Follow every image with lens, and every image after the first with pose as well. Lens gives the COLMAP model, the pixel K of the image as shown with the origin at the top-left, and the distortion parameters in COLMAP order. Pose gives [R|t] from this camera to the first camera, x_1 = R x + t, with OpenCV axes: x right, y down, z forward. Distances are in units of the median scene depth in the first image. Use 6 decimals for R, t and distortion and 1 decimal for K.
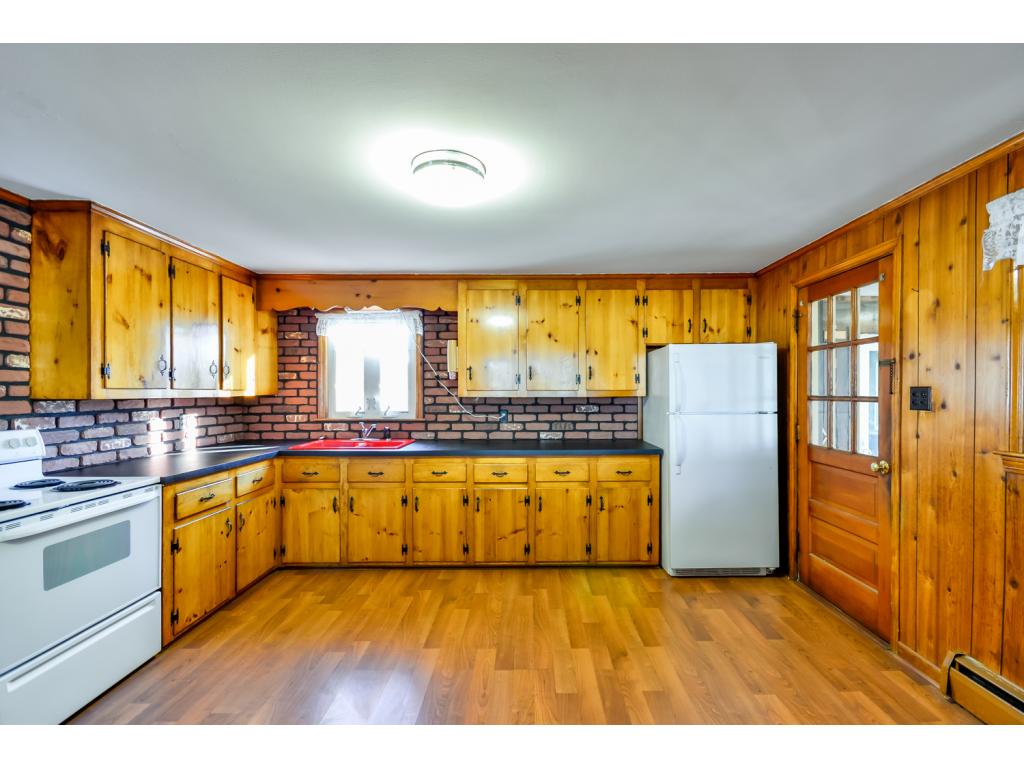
lens RADIAL K [[450.3, 0, 547.0], [0, 450.3, 397.9], [0, 0, 1]] dist [-0.001858, -0.000681]
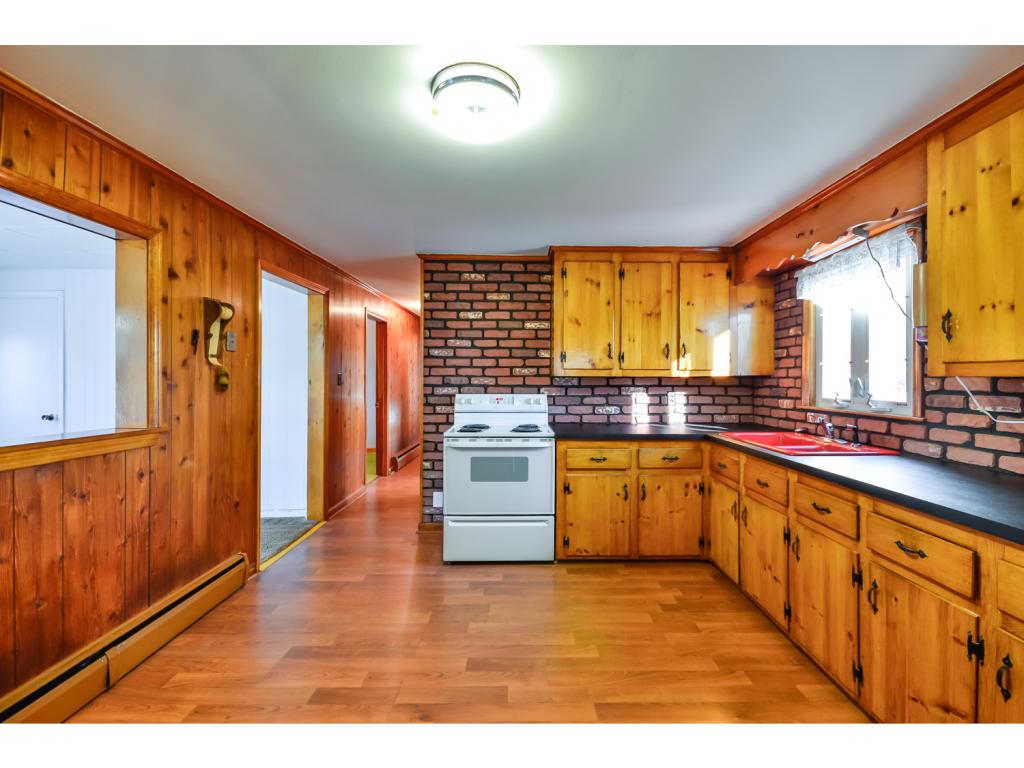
lens RADIAL K [[445.1, 0, 512.0], [0, 445.1, 384.0], [0, 0, 1]] dist [-0.000257, -0.000210]
pose [[-0.032517, 0.012828, -0.999389, 0.340327], [-0.017178, 0.999763, 0.013391, 0.008117], [0.999324, 0.017603, -0.032289, 0.633919]]
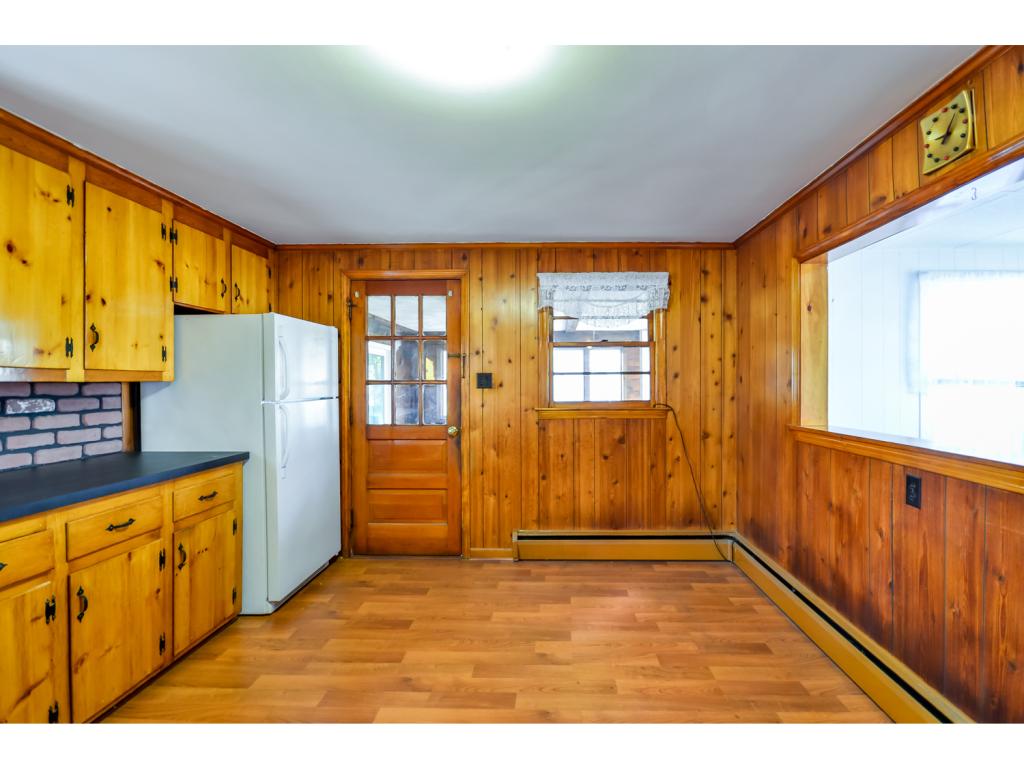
lens RADIAL K [[457.0, 0, 531.0], [0, 457.0, 387.9], [0, 0, 1]] dist [-0.001774, -0.000581]
pose [[0.056000, -0.007513, 0.998402, -0.506128], [0.016514, 0.999842, 0.006598, 0.012400], [-0.998294, 0.016118, 0.056116, 0.534795]]
